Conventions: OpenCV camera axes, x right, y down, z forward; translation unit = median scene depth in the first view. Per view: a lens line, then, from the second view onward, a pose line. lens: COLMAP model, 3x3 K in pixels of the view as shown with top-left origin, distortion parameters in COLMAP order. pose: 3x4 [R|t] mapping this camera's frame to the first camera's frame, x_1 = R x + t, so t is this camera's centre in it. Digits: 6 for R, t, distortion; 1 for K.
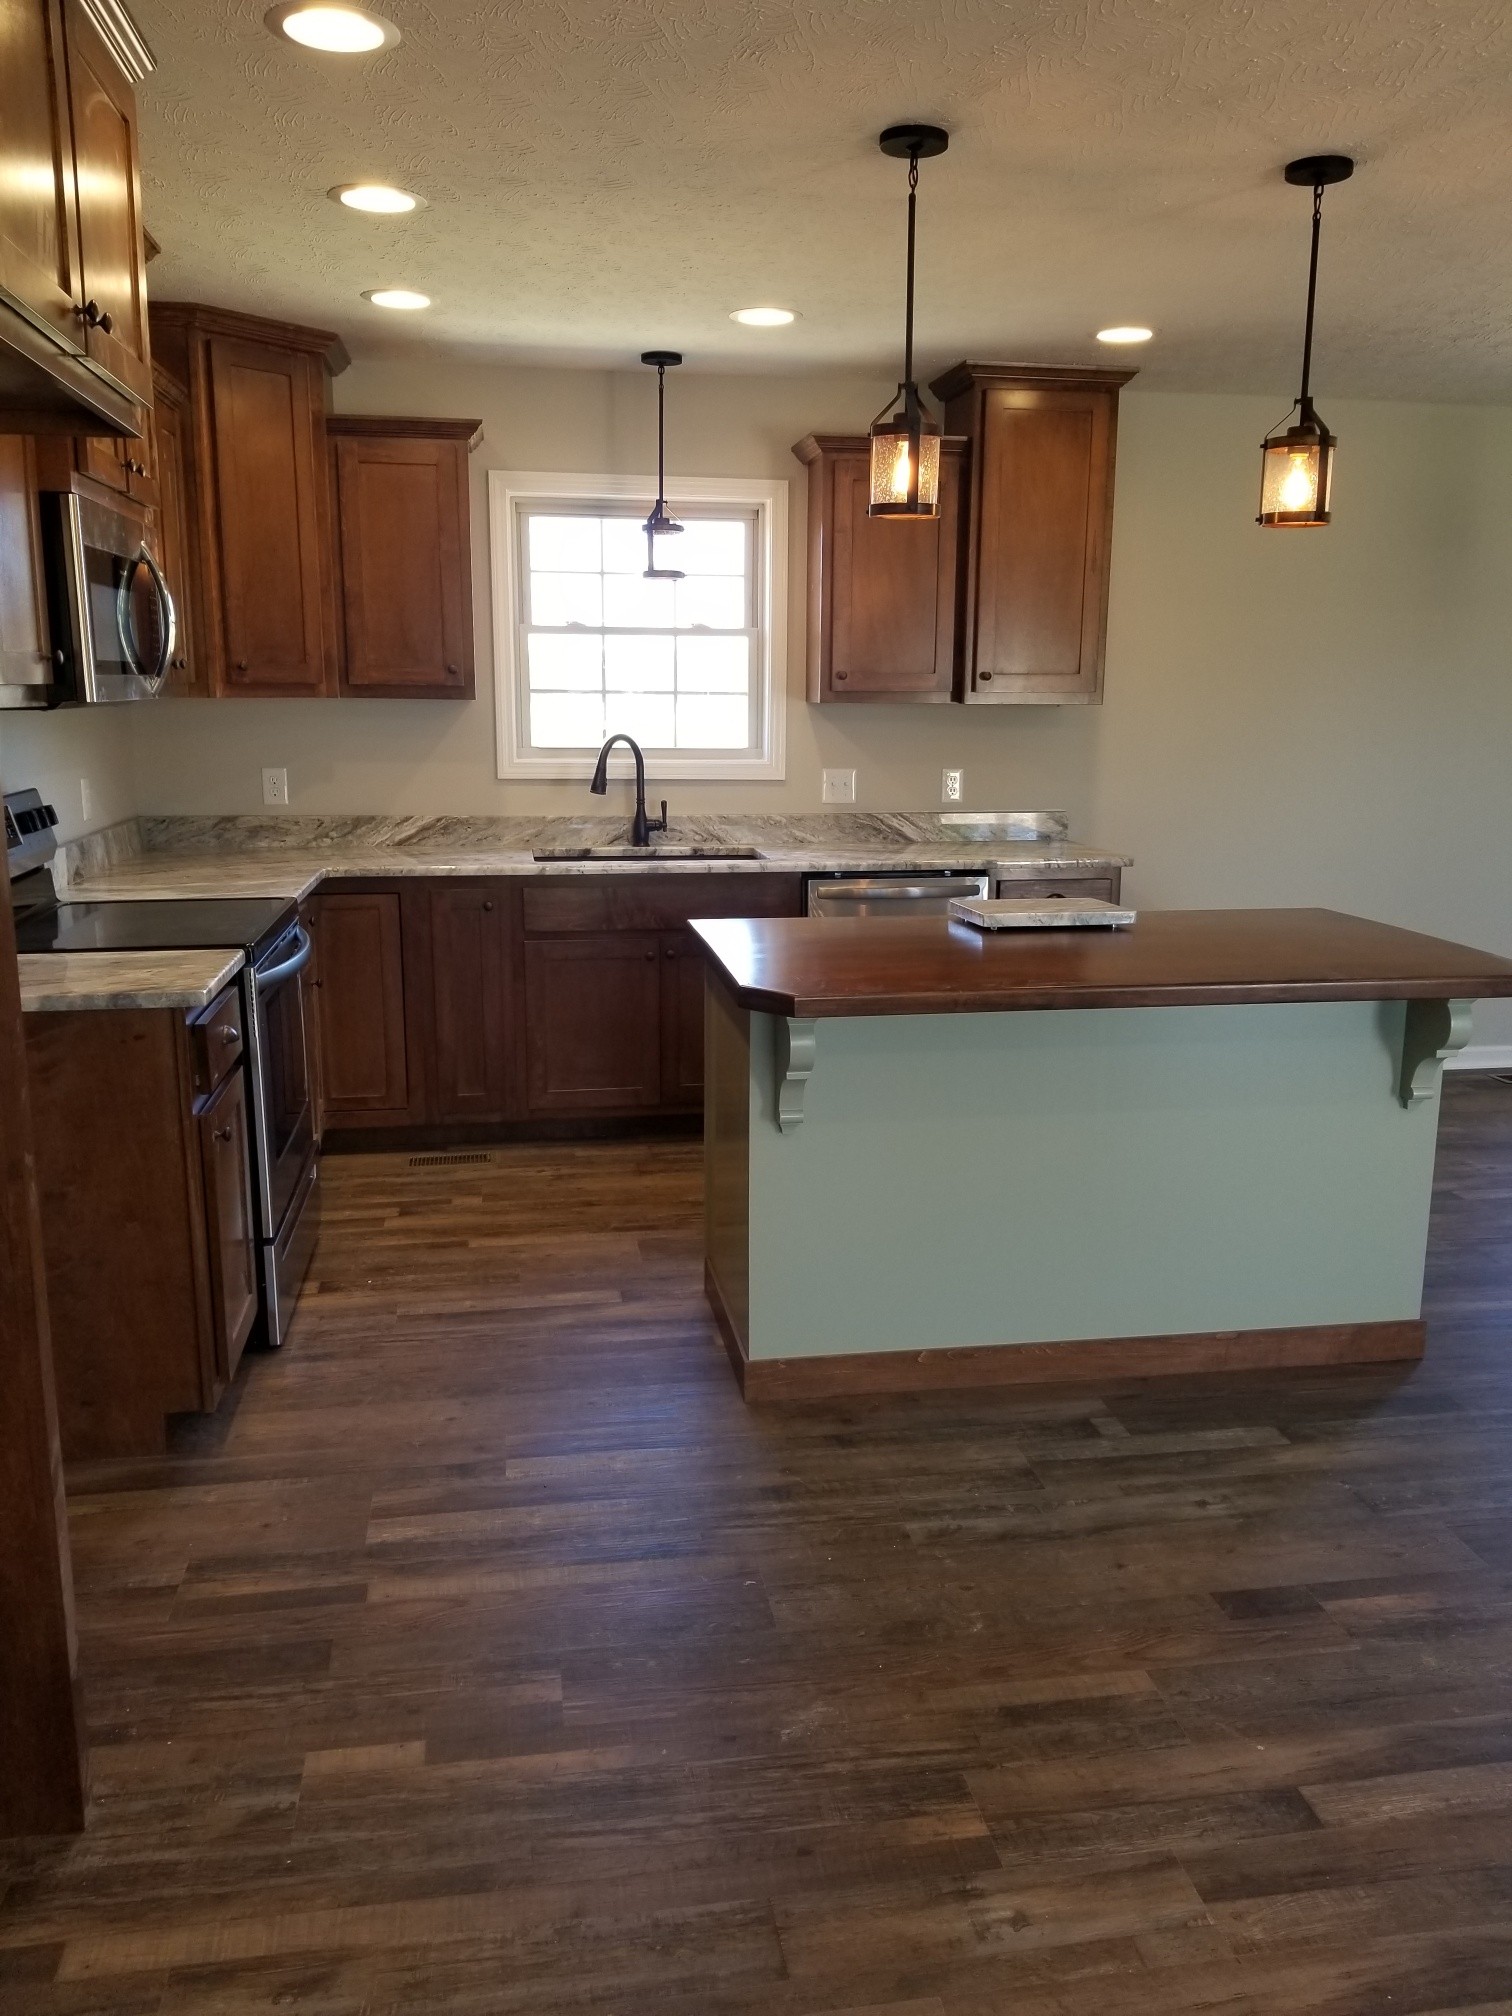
lens RADIAL K [[1569.0, 0, 779.0], [0, 1569.0, 1013.5], [0, 0, 1]] dist [0.064995, -0.109536]
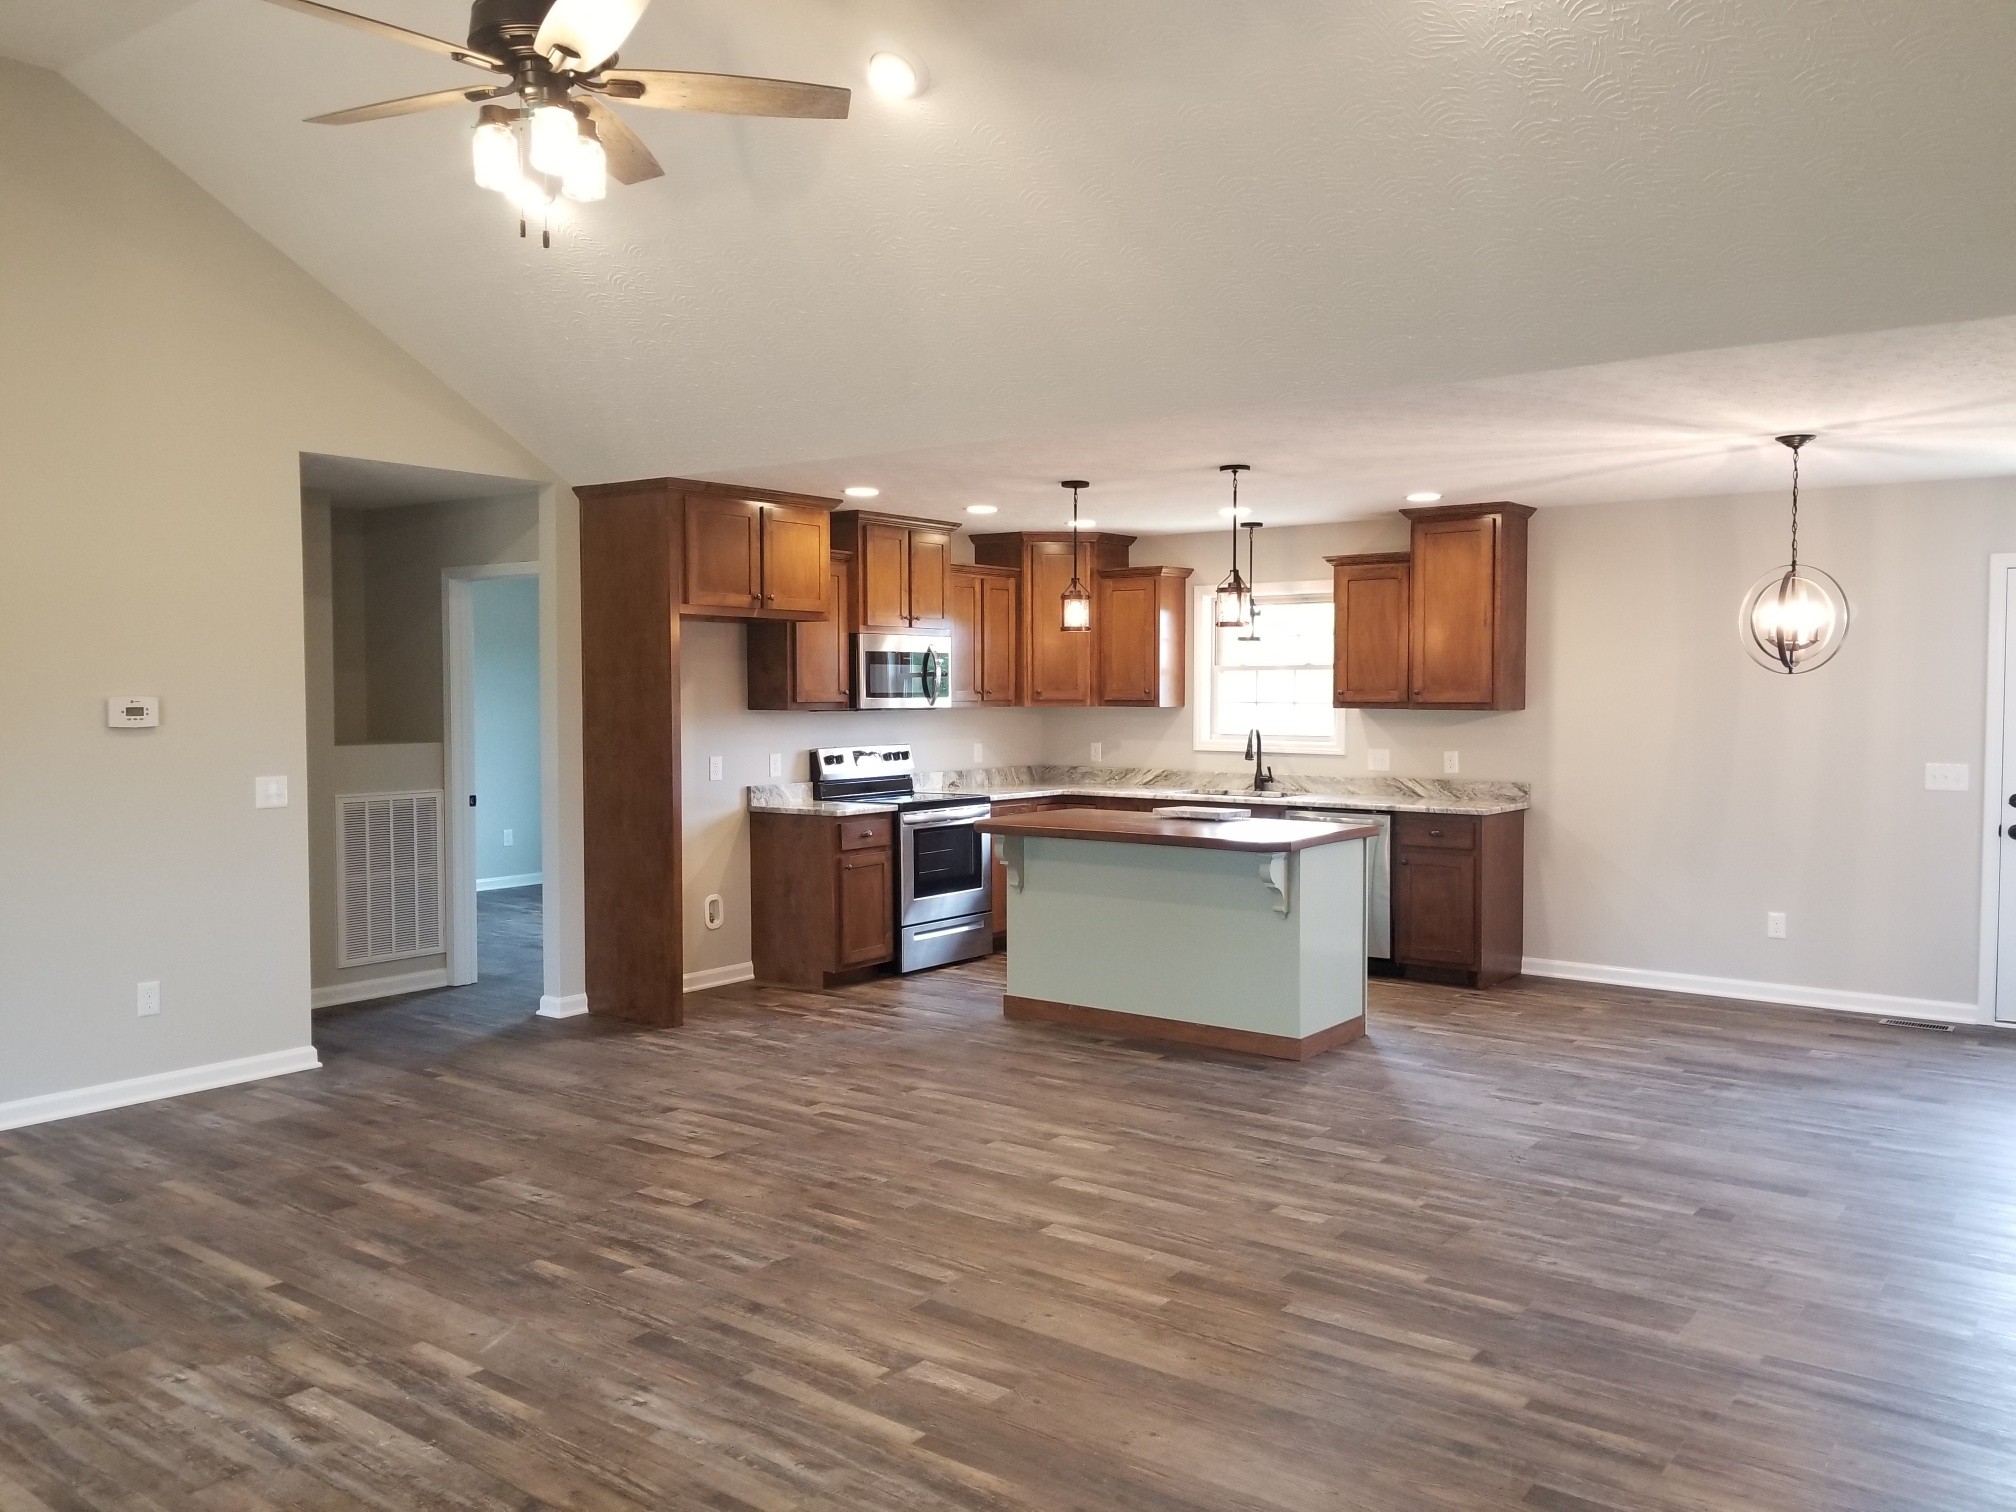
lens RADIAL K [[1569.0, 0, 1008.0], [0, 1569.0, 756.0], [0, 0, 1]] dist [0.064995, -0.109536]
pose [[0.675957, 0.023763, -0.736558, 1.123676], [-0.144626, 0.984321, -0.100970, 0.076807], [0.722610, 0.174777, 0.668796, -0.387171]]
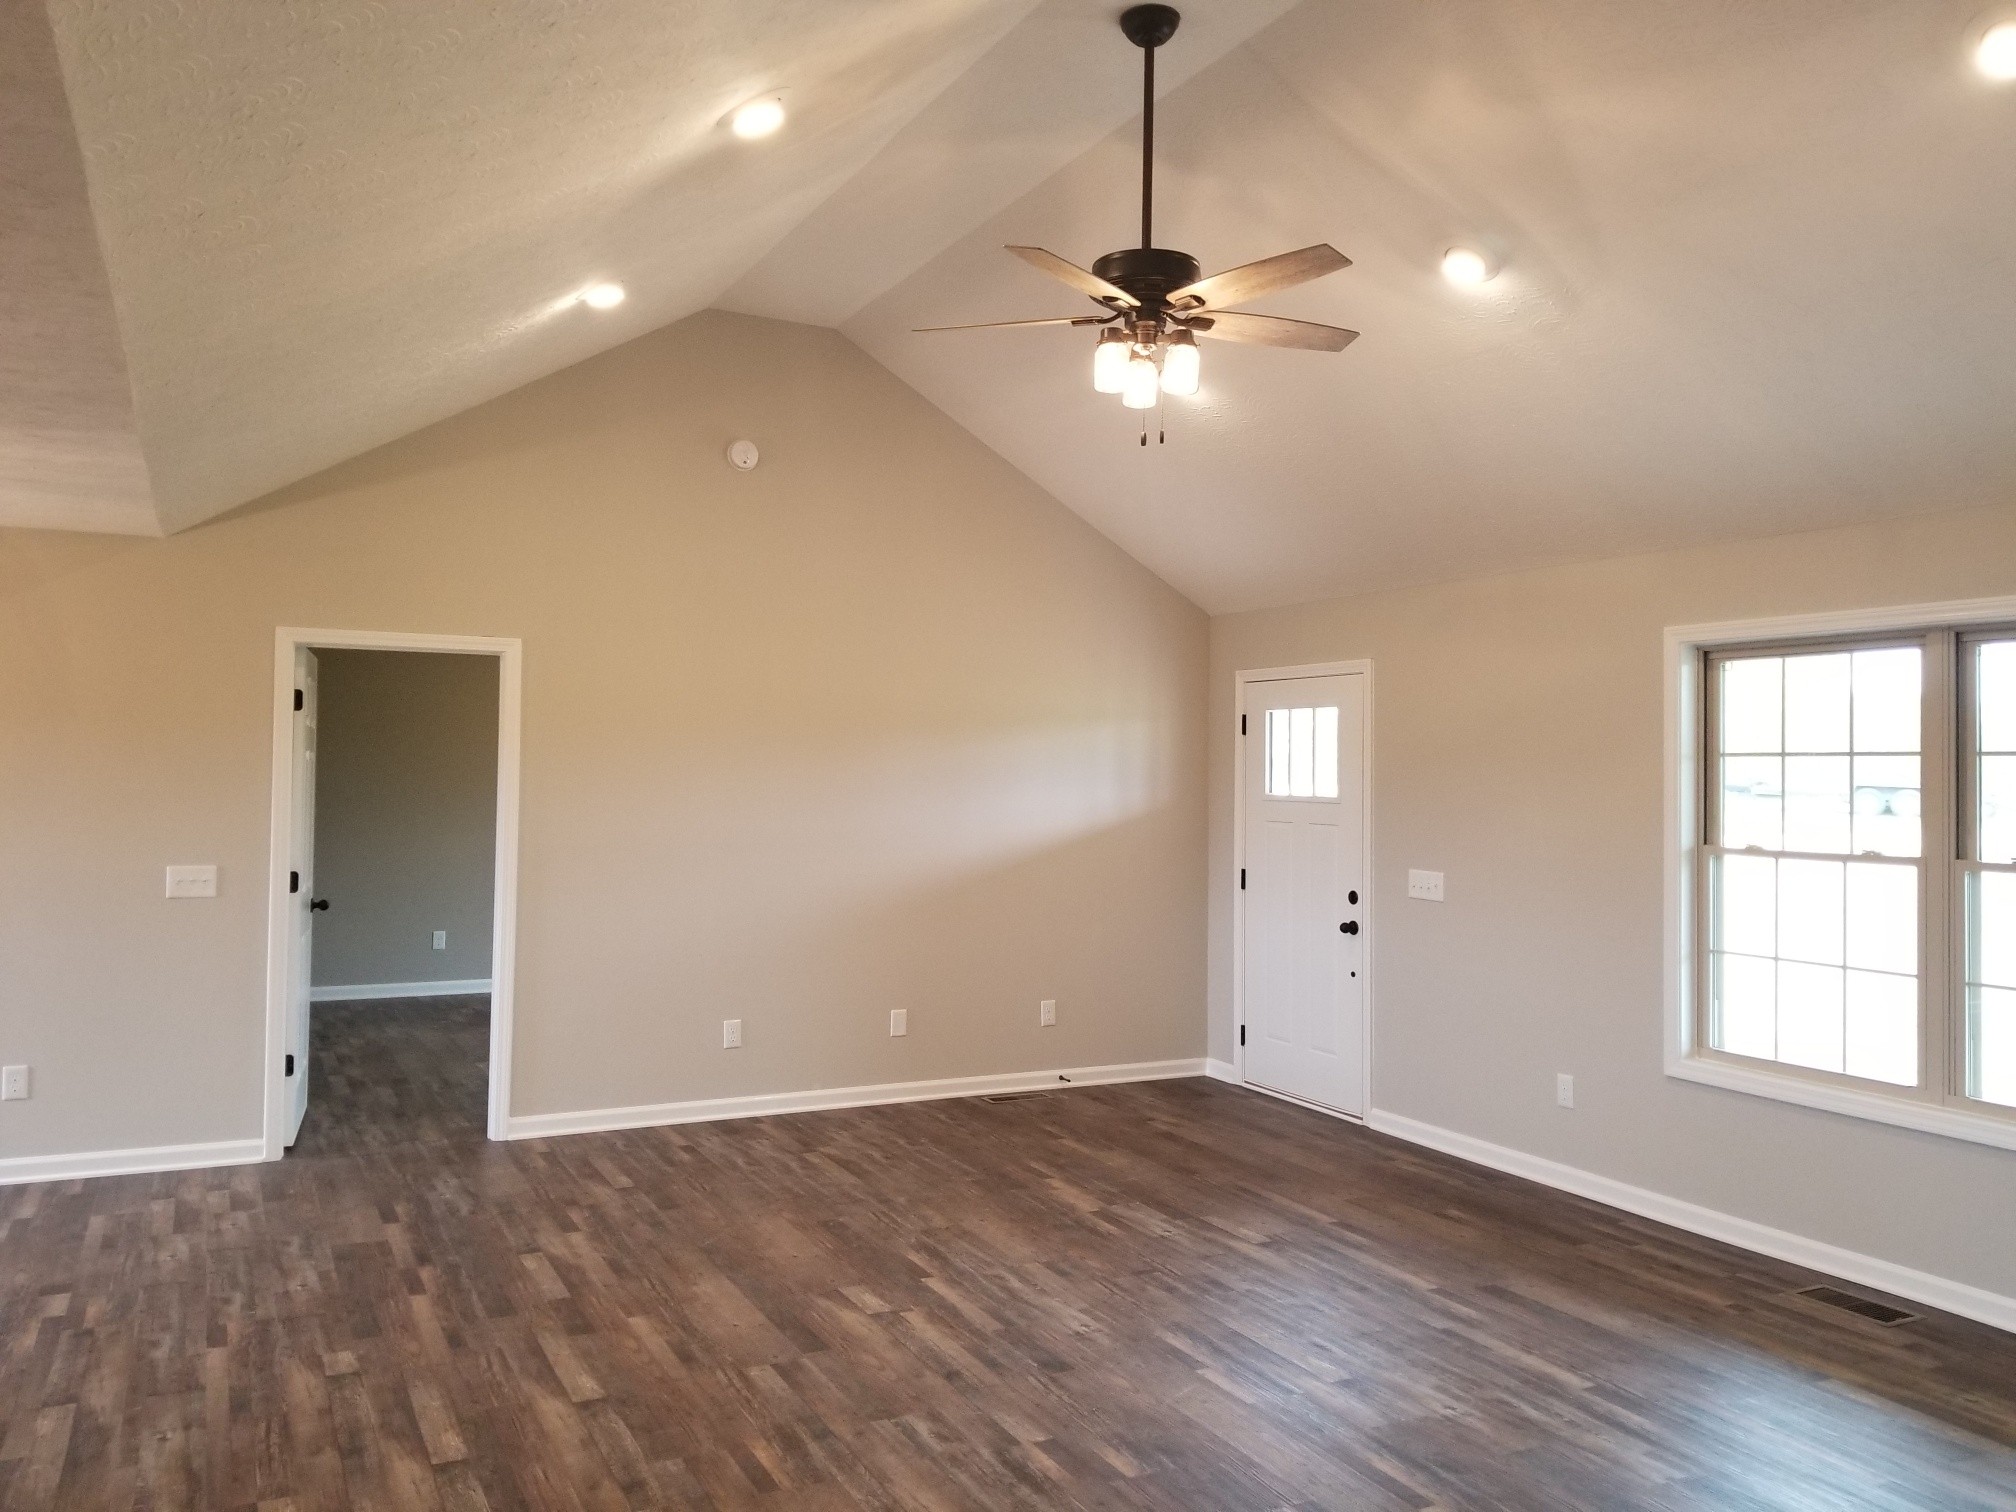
lens RADIAL K [[1570.8, 0, 1003.2], [0, 1570.8, 732.2], [0, 0, 1]] dist [0.034886, -0.058361]
pose [[-0.286553, 0.010792, 0.958003, -0.419115], [0.179438, 0.982846, 0.042601, -0.088388], [-0.941111, 0.184110, -0.283574, 0.275455]]
